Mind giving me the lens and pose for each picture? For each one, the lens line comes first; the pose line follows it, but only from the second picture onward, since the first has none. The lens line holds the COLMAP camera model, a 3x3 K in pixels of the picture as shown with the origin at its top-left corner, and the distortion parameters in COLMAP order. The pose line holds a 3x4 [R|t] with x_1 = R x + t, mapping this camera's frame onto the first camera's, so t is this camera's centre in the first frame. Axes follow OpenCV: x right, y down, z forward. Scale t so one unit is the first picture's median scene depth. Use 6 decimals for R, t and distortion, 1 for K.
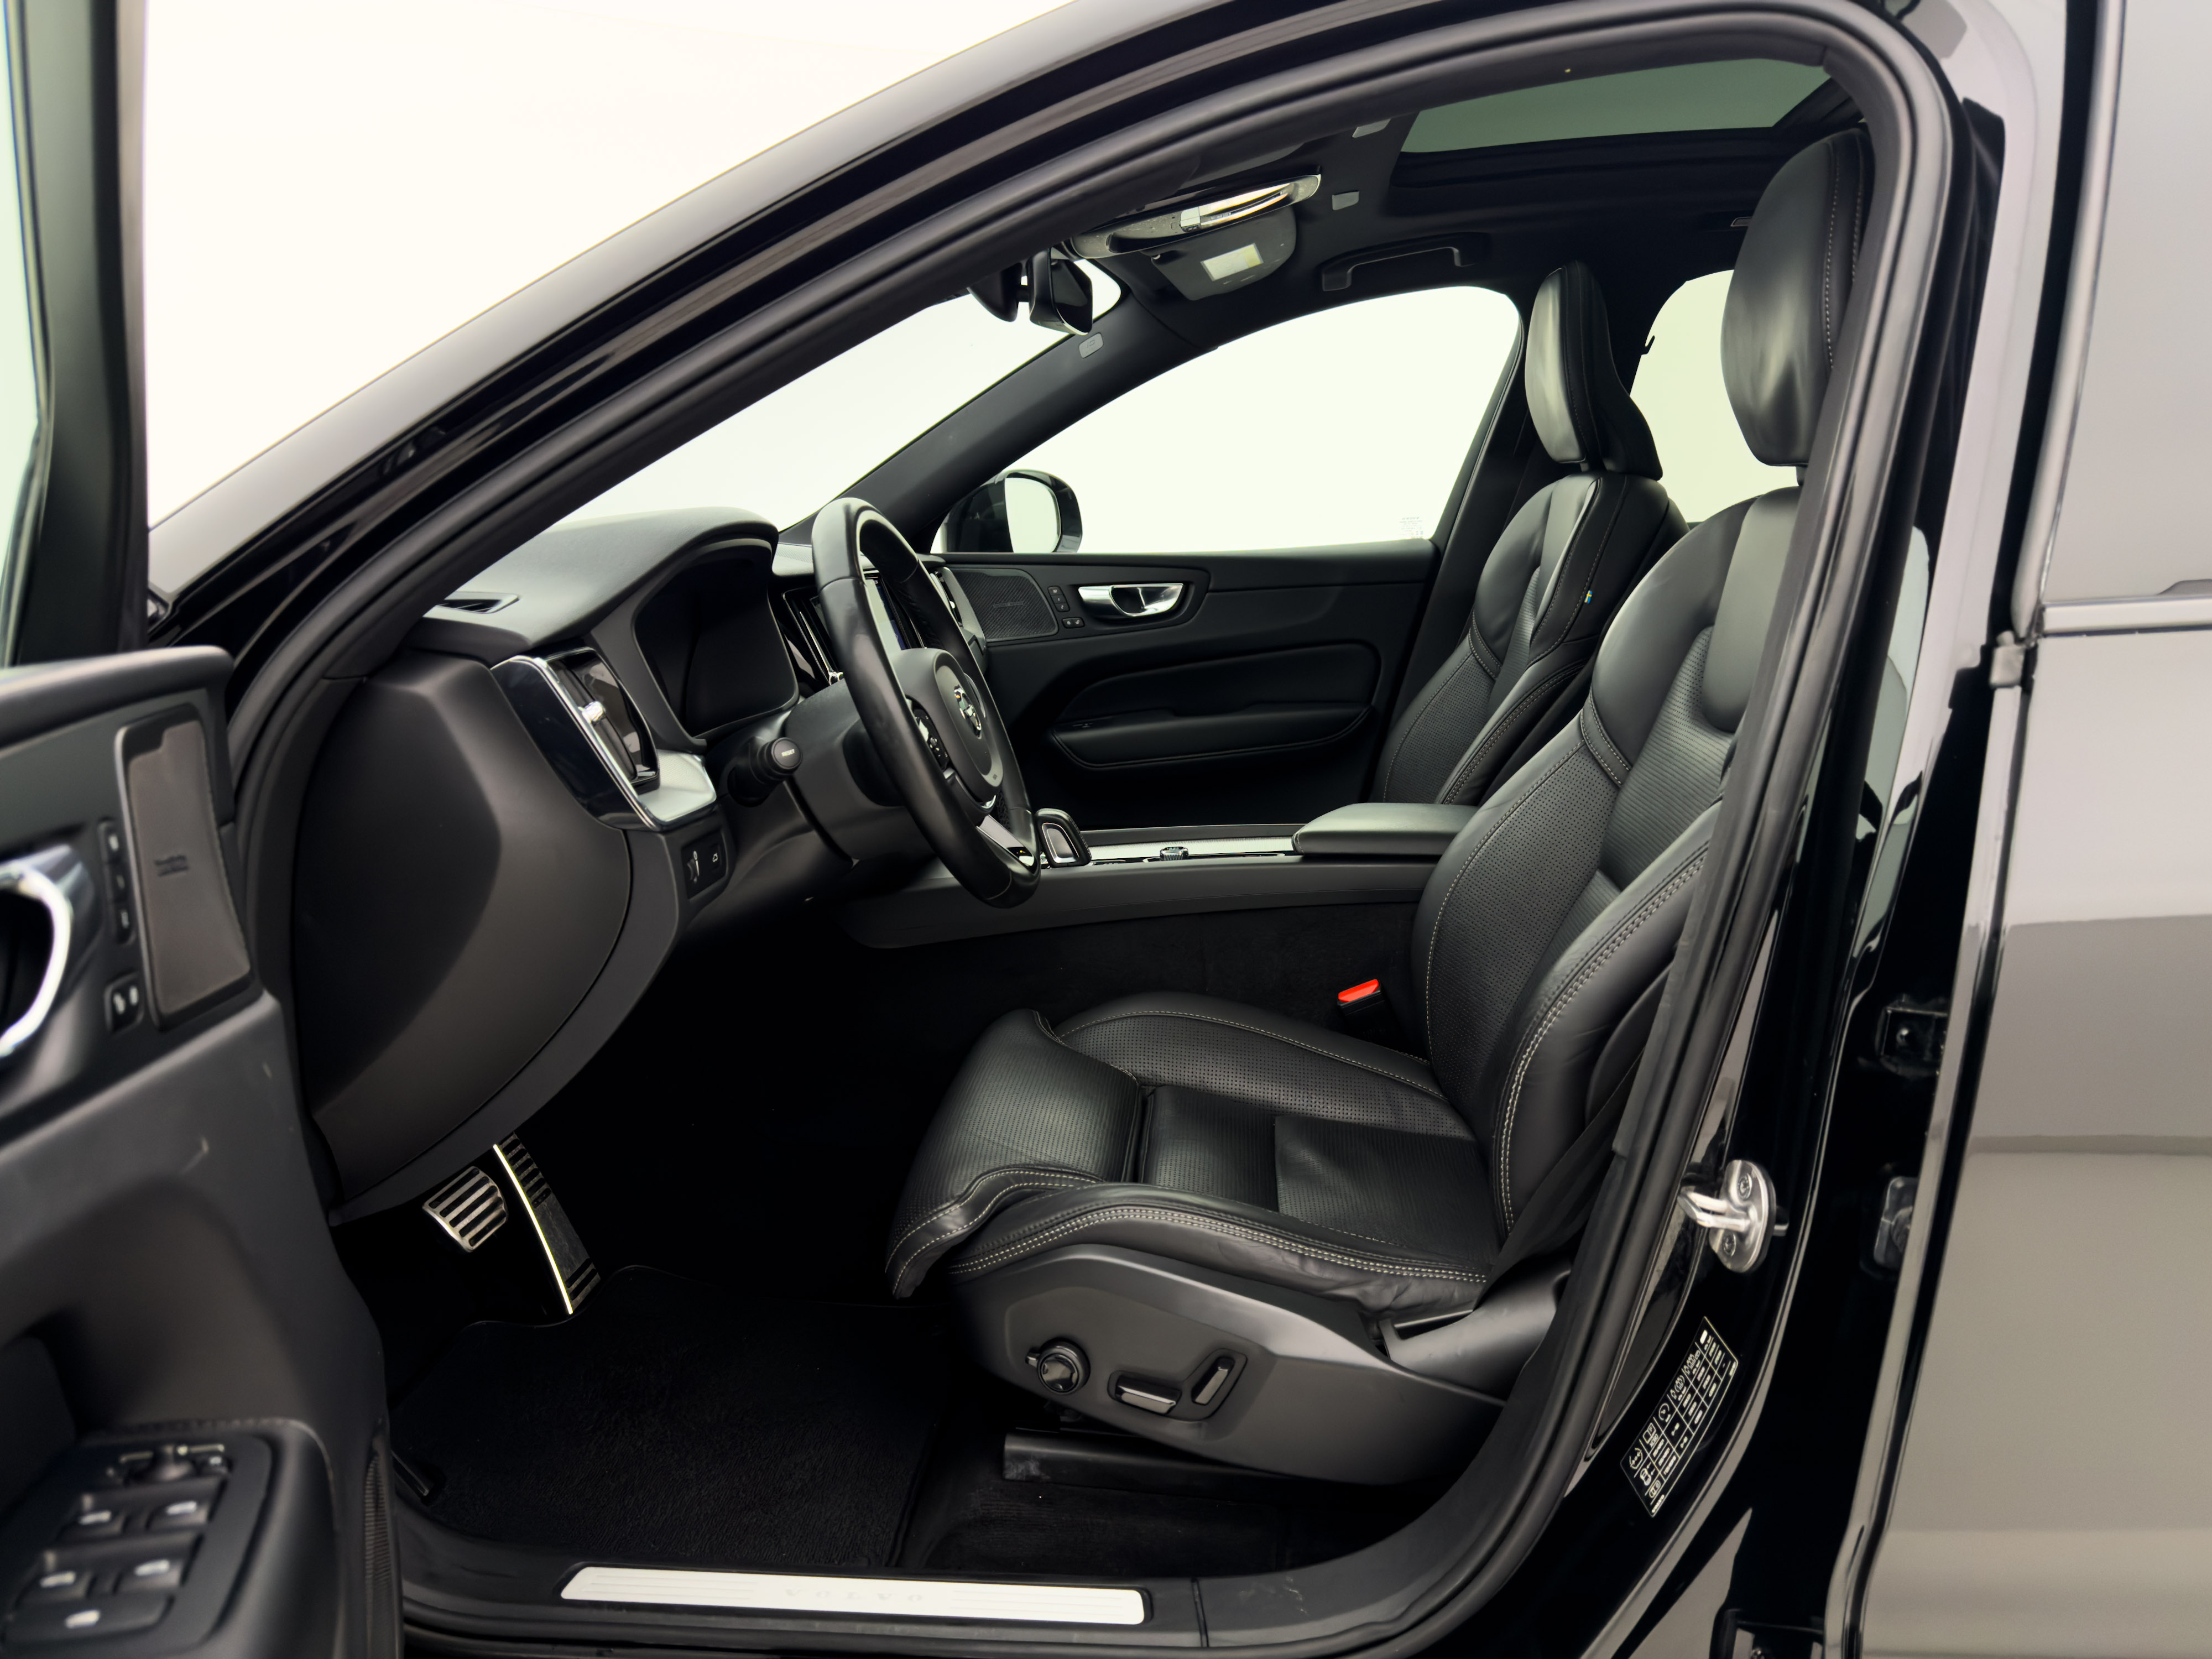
lens RADIAL K [[1470.4, 0, 1106.0], [0, 1470.4, 829.5], [0, 0, 1]] dist [0.096432, -0.000832]
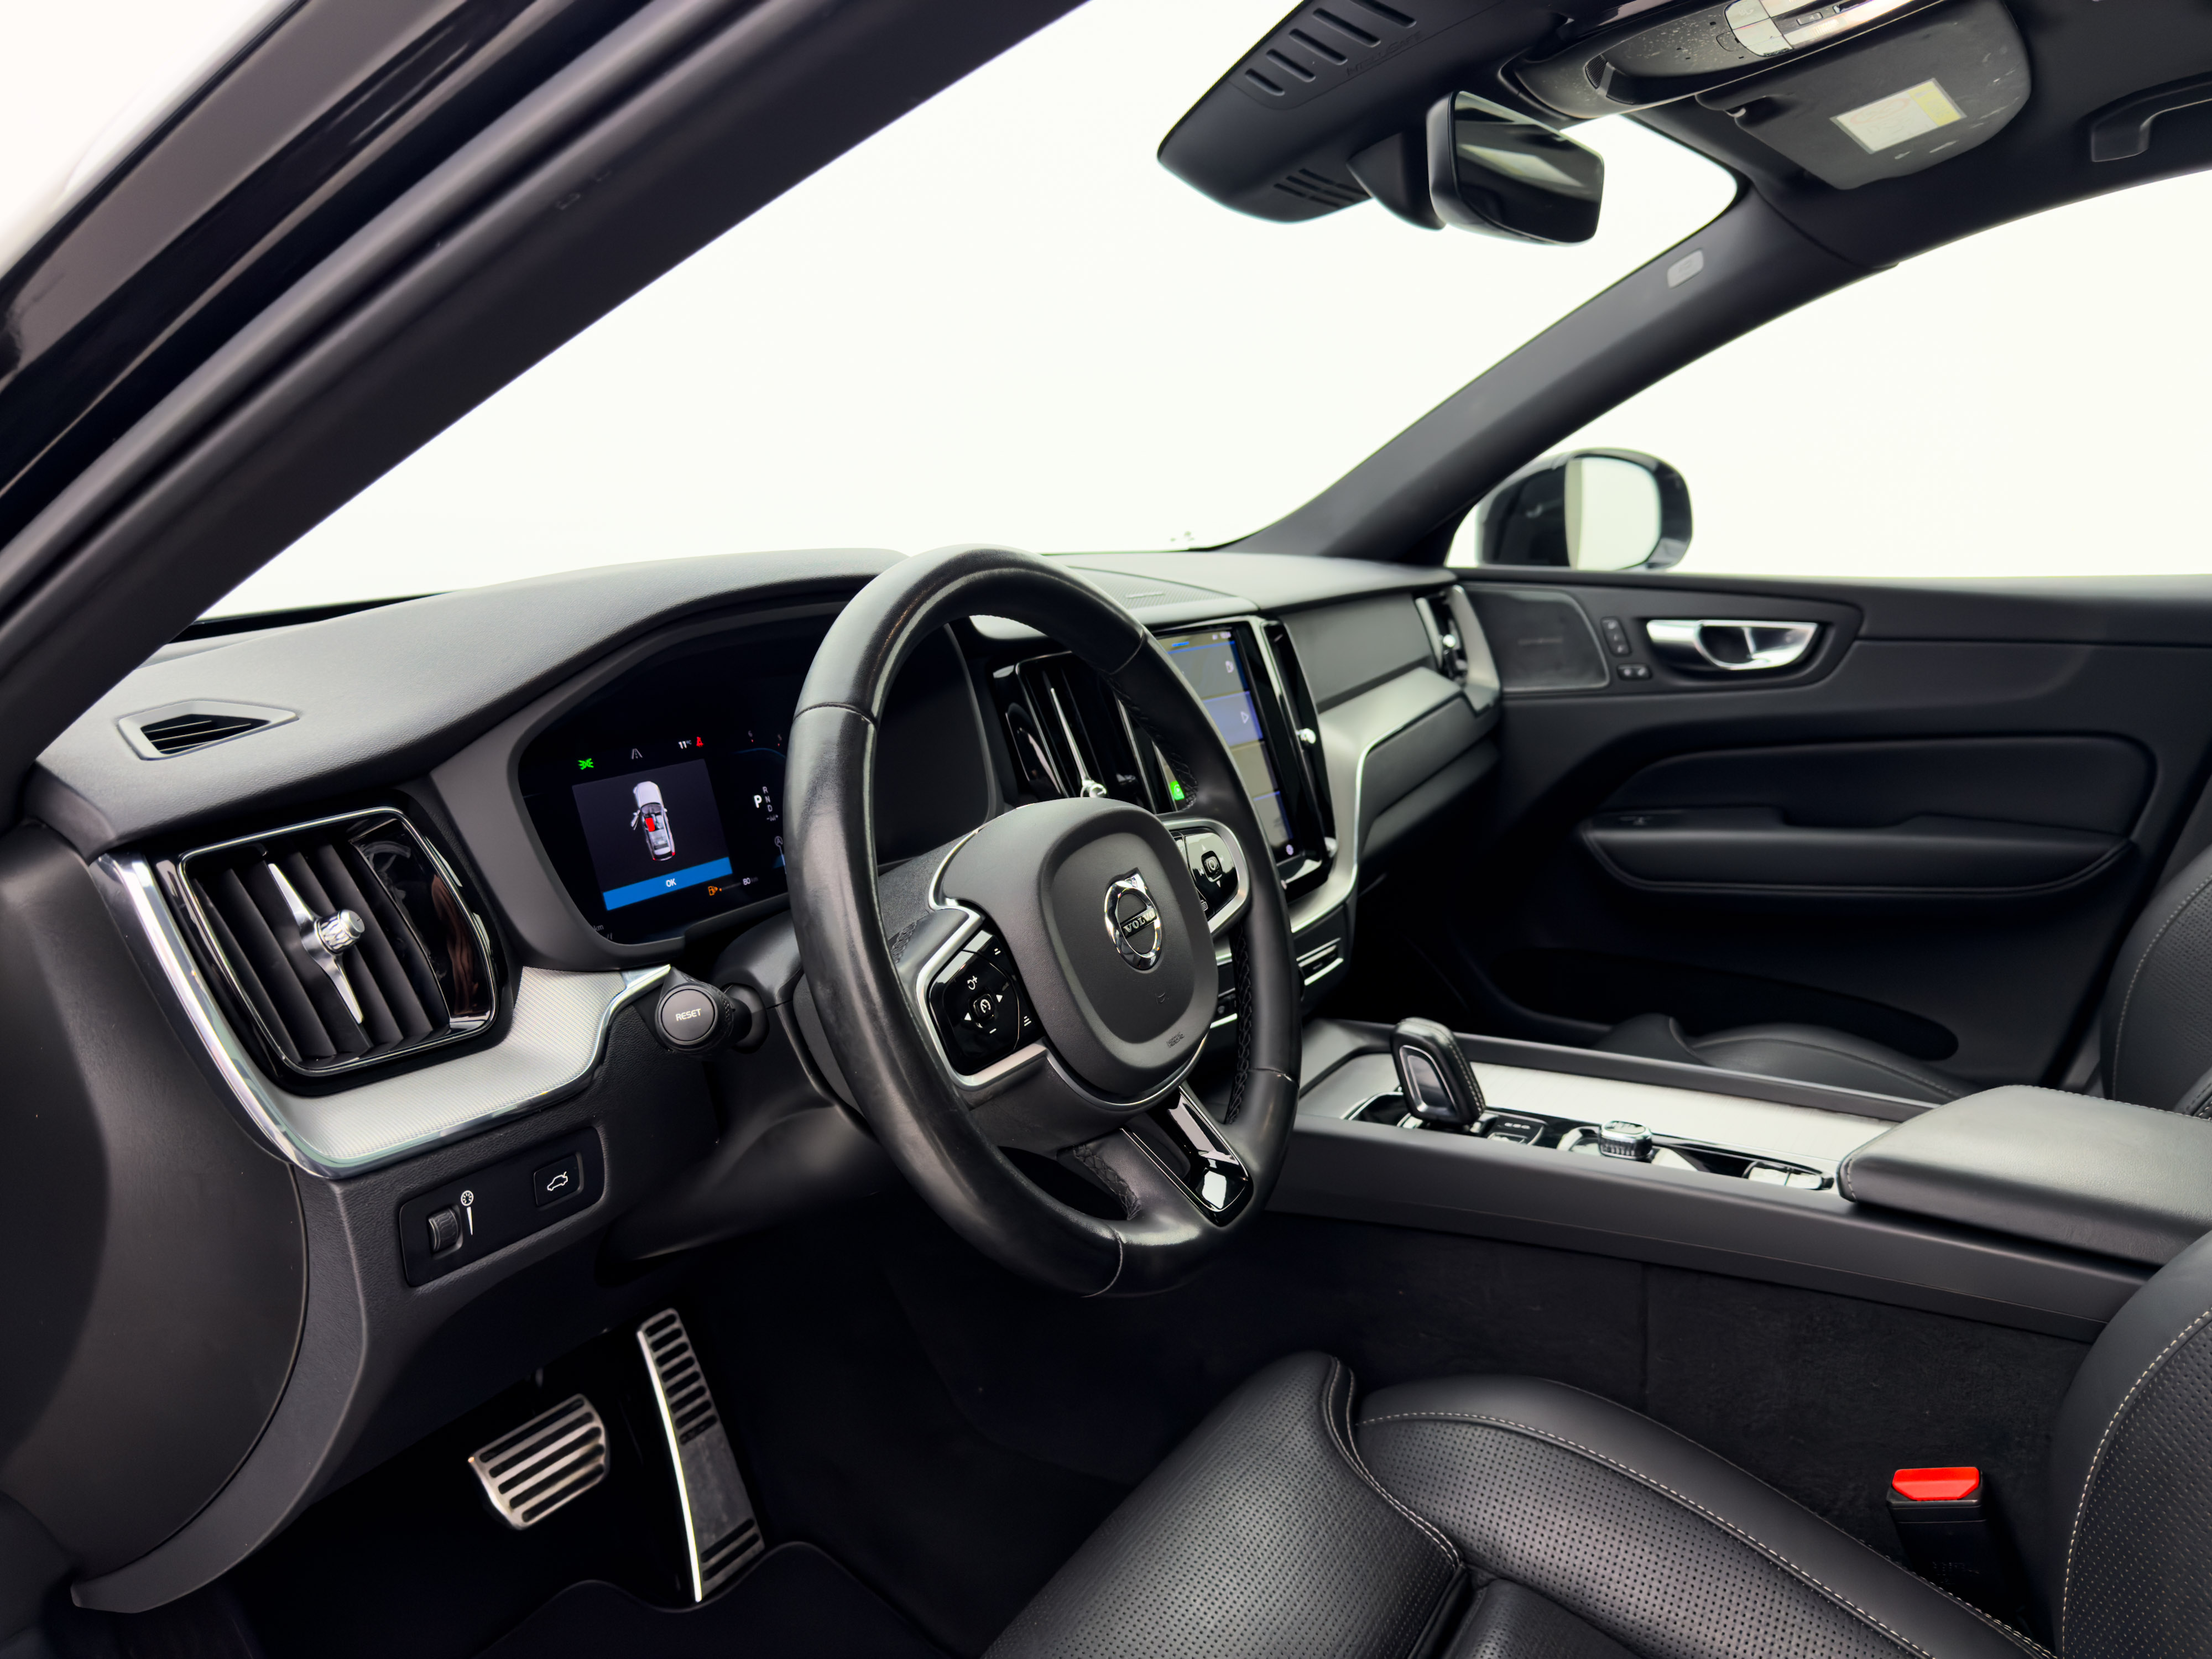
lens RADIAL K [[1562.9, 0, 1106.0], [0, 1562.9, 829.5], [0, 0, 1]] dist [0.007899, -0.003092]
pose [[0.897619, 0.107451, -0.427474, 0.090701], [-0.100714, 0.994173, 0.038416, -0.084233], [0.429111, 0.008570, 0.903211, 0.279940]]
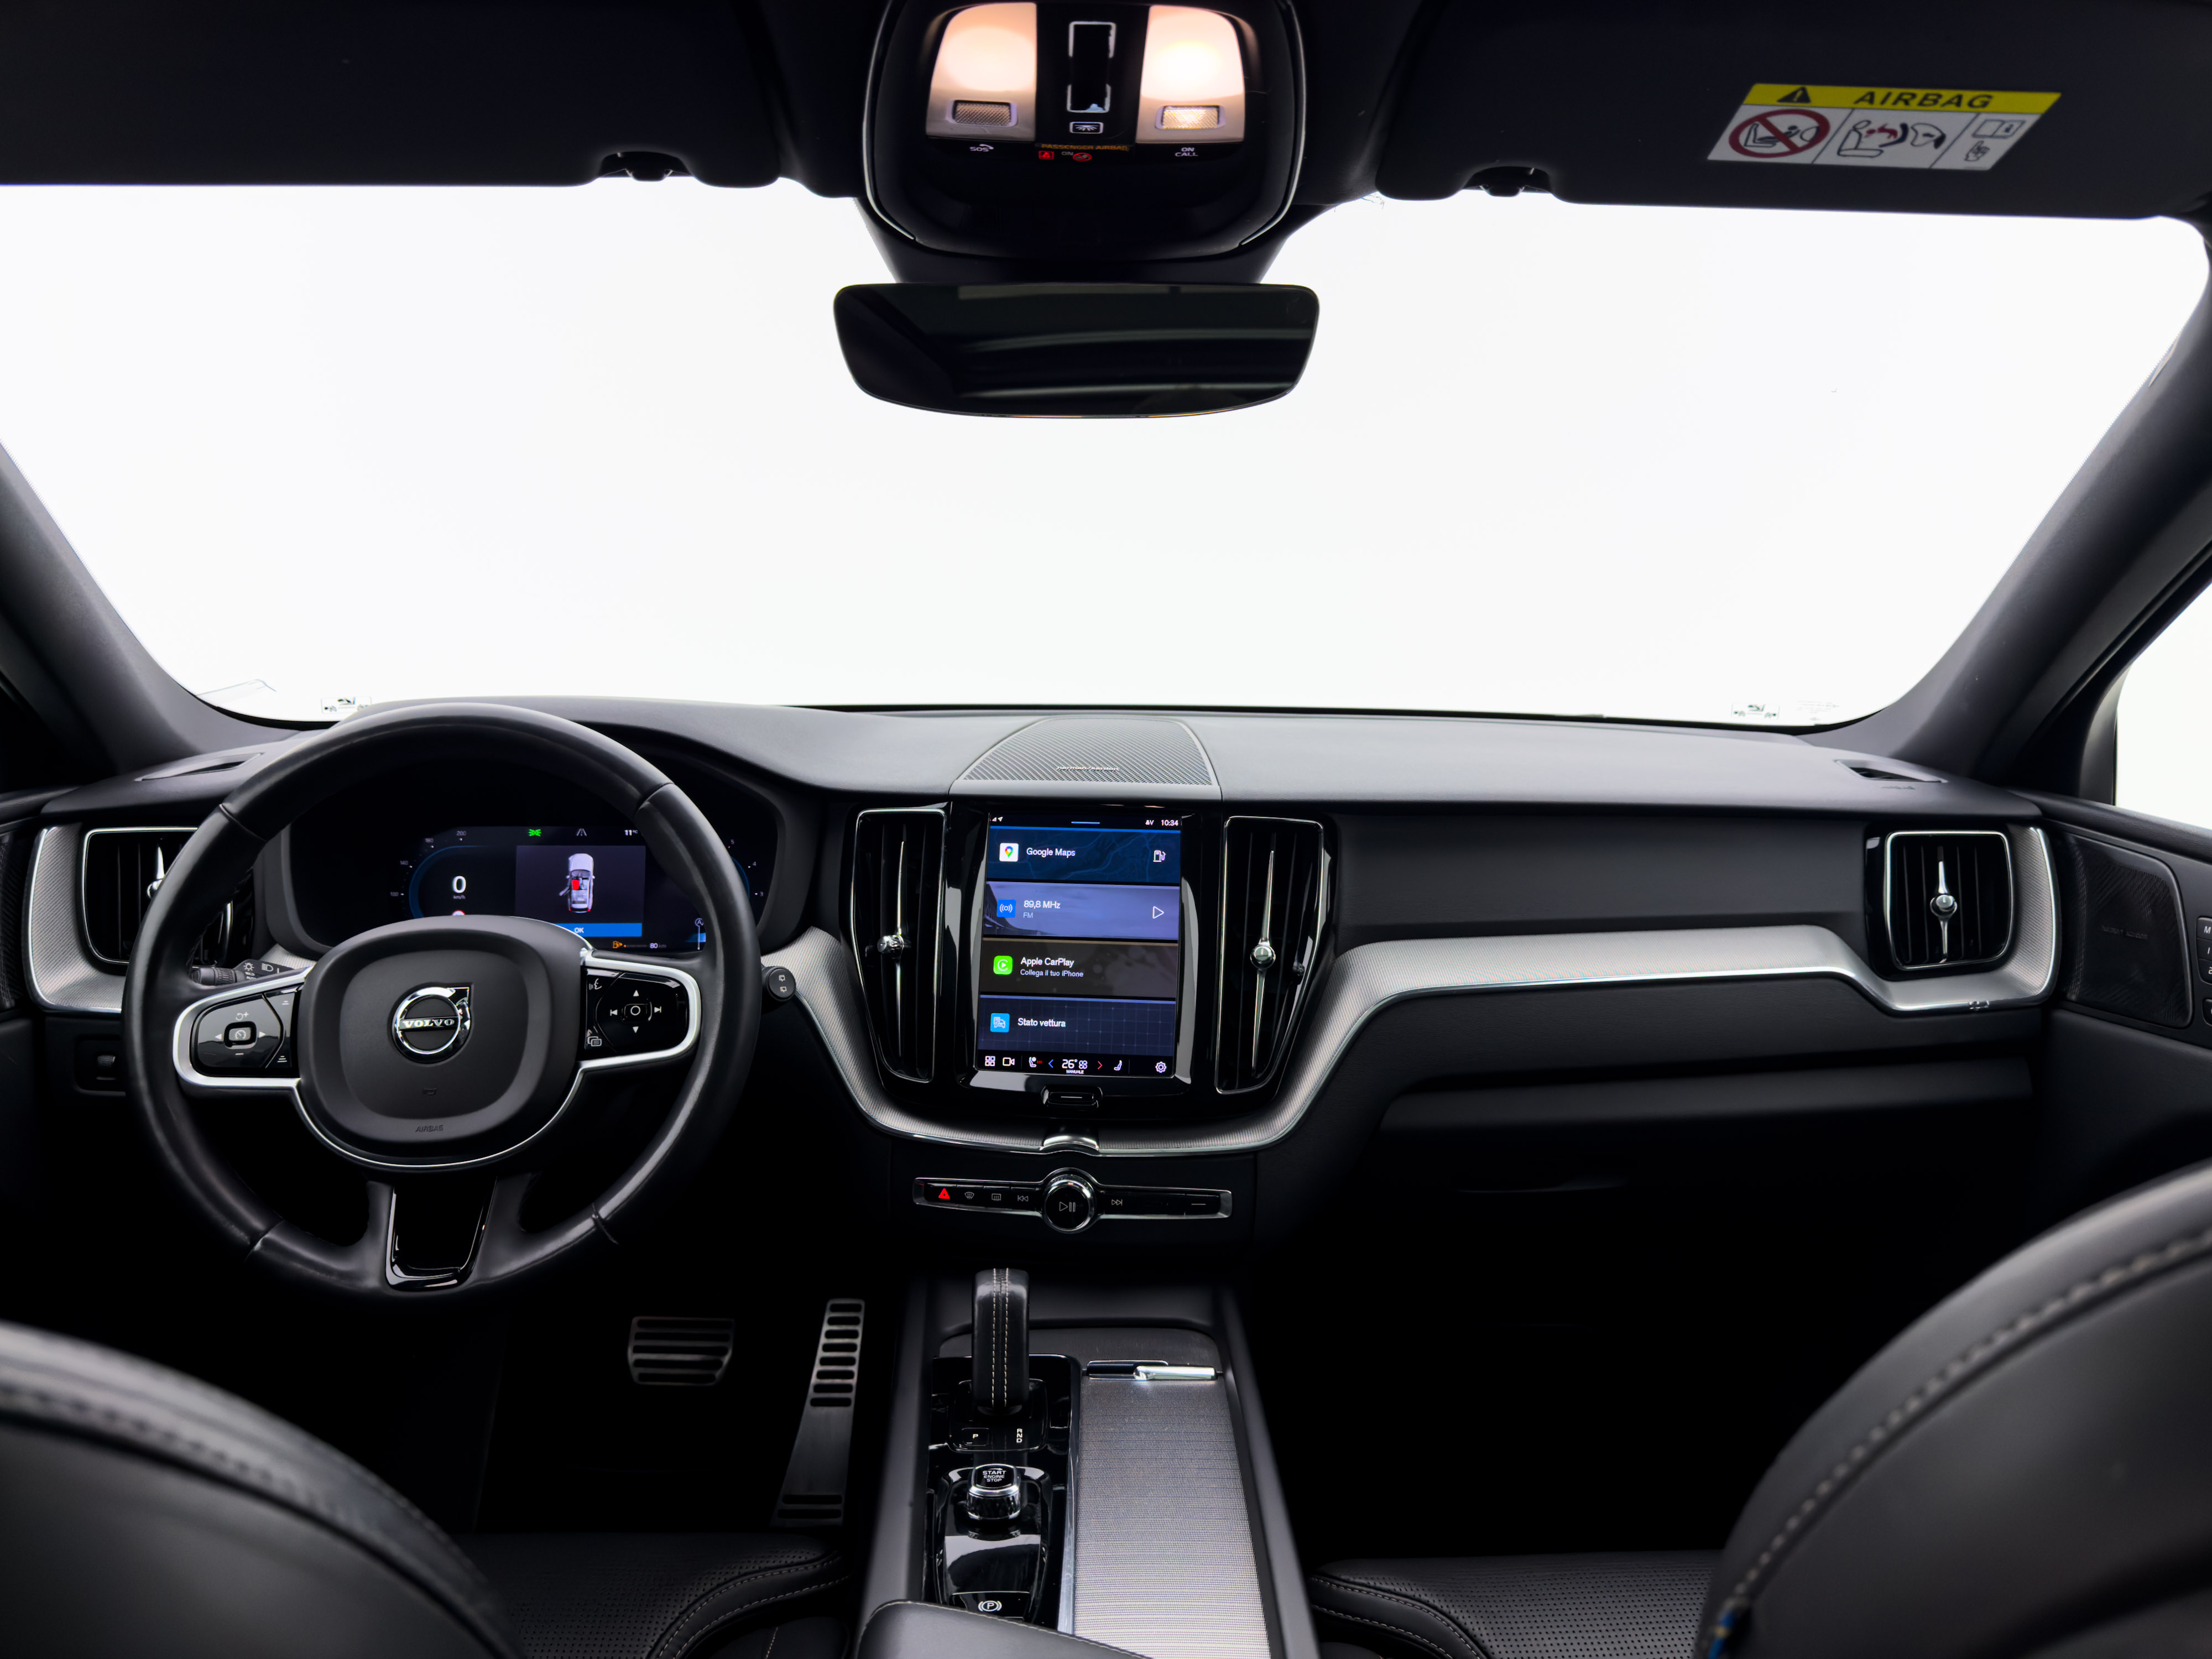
lens RADIAL K [[1562.9, 0, 1106.0], [0, 1562.9, 829.5], [0, 0, 1]] dist [0.007899, -0.003092]
pose [[0.139108, 0.188724, -0.972128, 0.390300], [-0.217821, 0.963461, 0.155872, -0.212319], [0.966024, 0.190067, 0.175133, 0.704505]]
